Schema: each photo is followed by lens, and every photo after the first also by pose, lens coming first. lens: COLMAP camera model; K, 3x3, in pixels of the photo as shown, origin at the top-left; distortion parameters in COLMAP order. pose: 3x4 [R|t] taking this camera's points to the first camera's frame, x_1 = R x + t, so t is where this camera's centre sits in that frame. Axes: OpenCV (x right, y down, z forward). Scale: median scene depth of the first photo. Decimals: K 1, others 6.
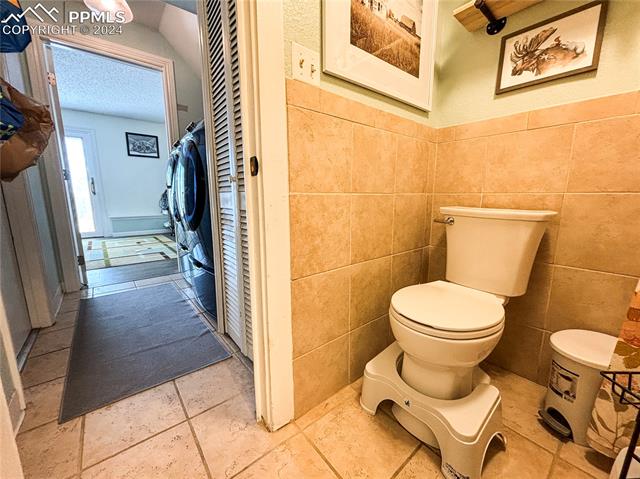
lens RADIAL K [[260.5, 0, 316.4], [0, 260.5, 238.0], [0, 0, 1]] dist [0.004905, -0.000384]
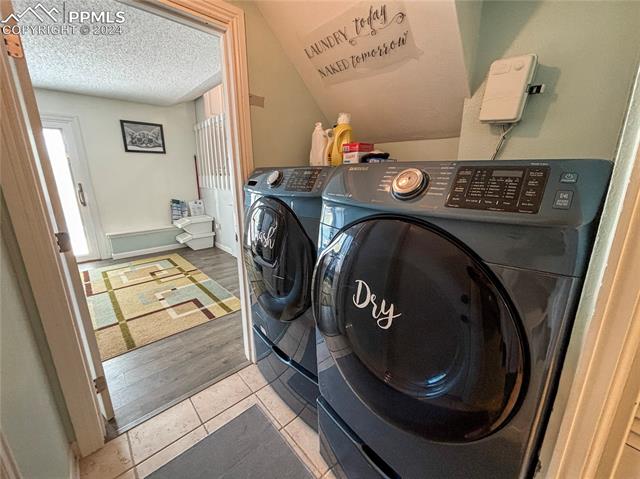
lens RADIAL K [[260.5, 0, 317.1], [0, 260.5, 237.7], [0, 0, 1]] dist [0.004905, -0.000384]
pose [[0.998791, -0.016126, 0.046434, -0.212846], [0.012353, 0.996684, 0.080424, -0.125798], [-0.047577, -0.079753, 0.995679, 0.206685]]
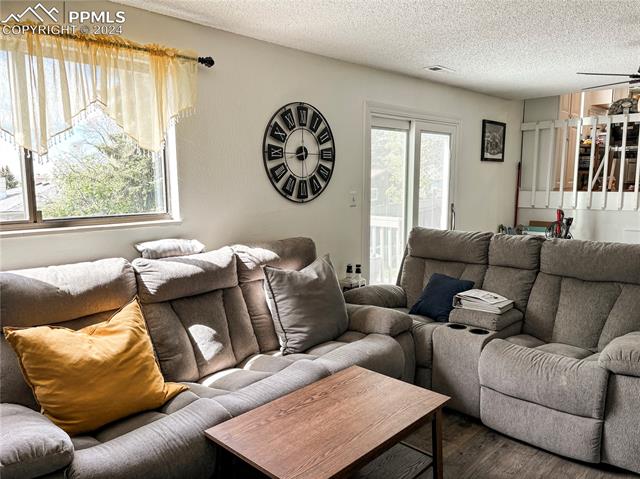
lens RADIAL K [[484.0, 0, 319.5], [0, 484.0, 239.9], [0, 0, 1]] dist [0.026809, -0.008318]
pose [[0.993107, -0.022994, 0.114931, -1.238571], [0.026618, 0.999192, -0.030098, -0.127723], [-0.114147, 0.032950, 0.992917, 0.010786]]
